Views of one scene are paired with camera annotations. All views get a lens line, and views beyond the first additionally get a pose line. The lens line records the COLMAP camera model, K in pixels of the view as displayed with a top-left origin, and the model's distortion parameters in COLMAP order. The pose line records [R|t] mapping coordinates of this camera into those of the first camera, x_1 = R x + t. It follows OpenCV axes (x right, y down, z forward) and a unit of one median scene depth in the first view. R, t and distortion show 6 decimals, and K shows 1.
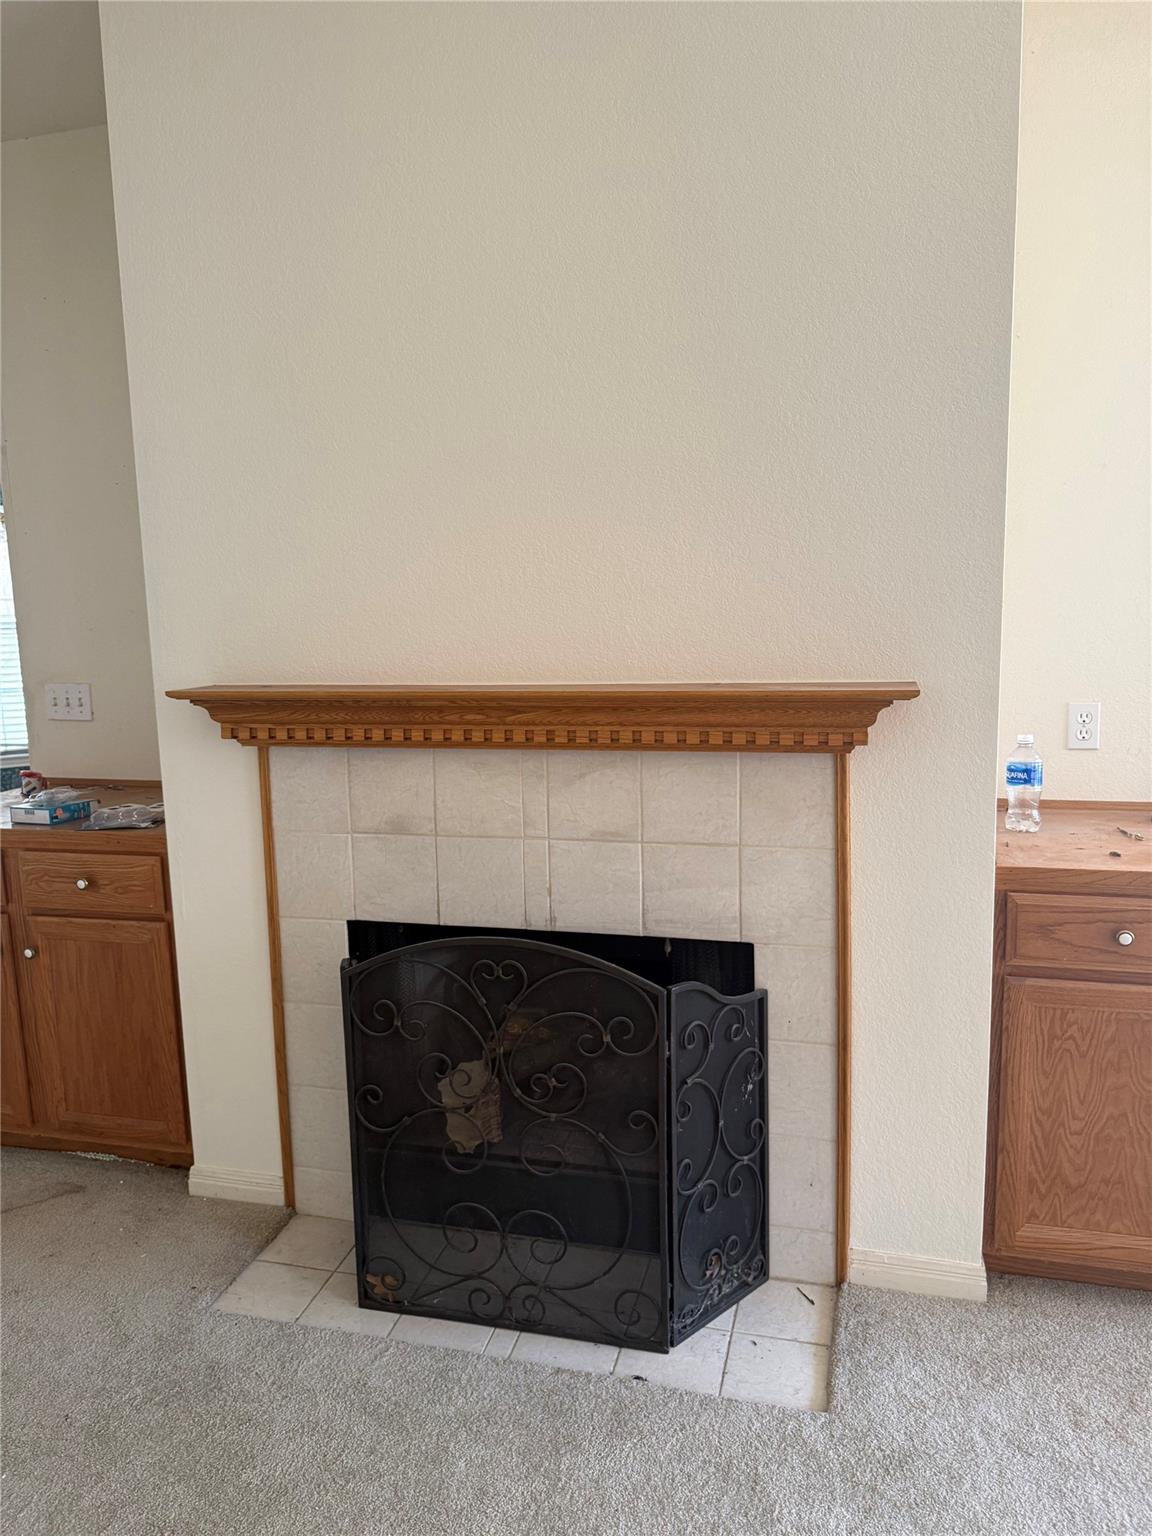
lens RADIAL K [[1083.6, 0, 576.8], [0, 1083.6, 767.6], [0, 0, 1]] dist [-0.002215, -0.000435]
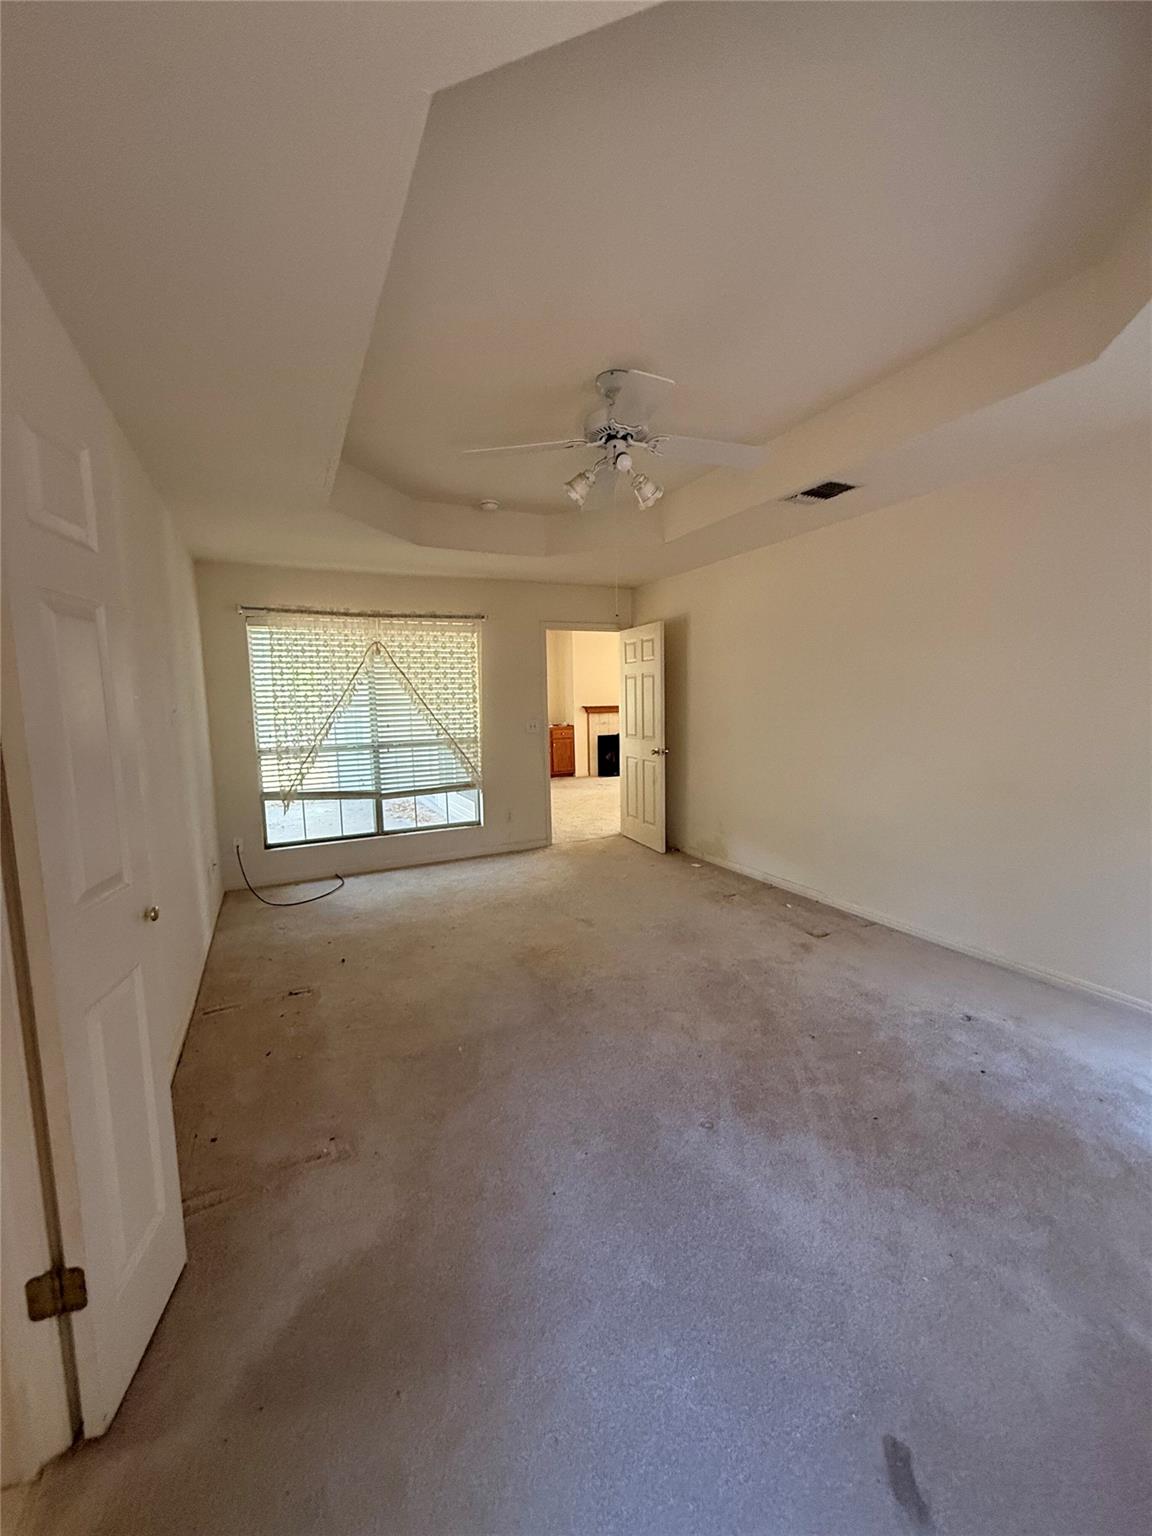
lens RADIAL K [[615.1, 0, 576.5], [0, 615.1, 766.5], [0, 0, 1]] dist [0.000008, 0.000000]
pose [[0.763113, -0.068417, 0.642633, -3.208891], [0.098975, 0.995022, -0.011597, 0.399673], [-0.638641, 0.072454, 0.766086, -2.294260]]
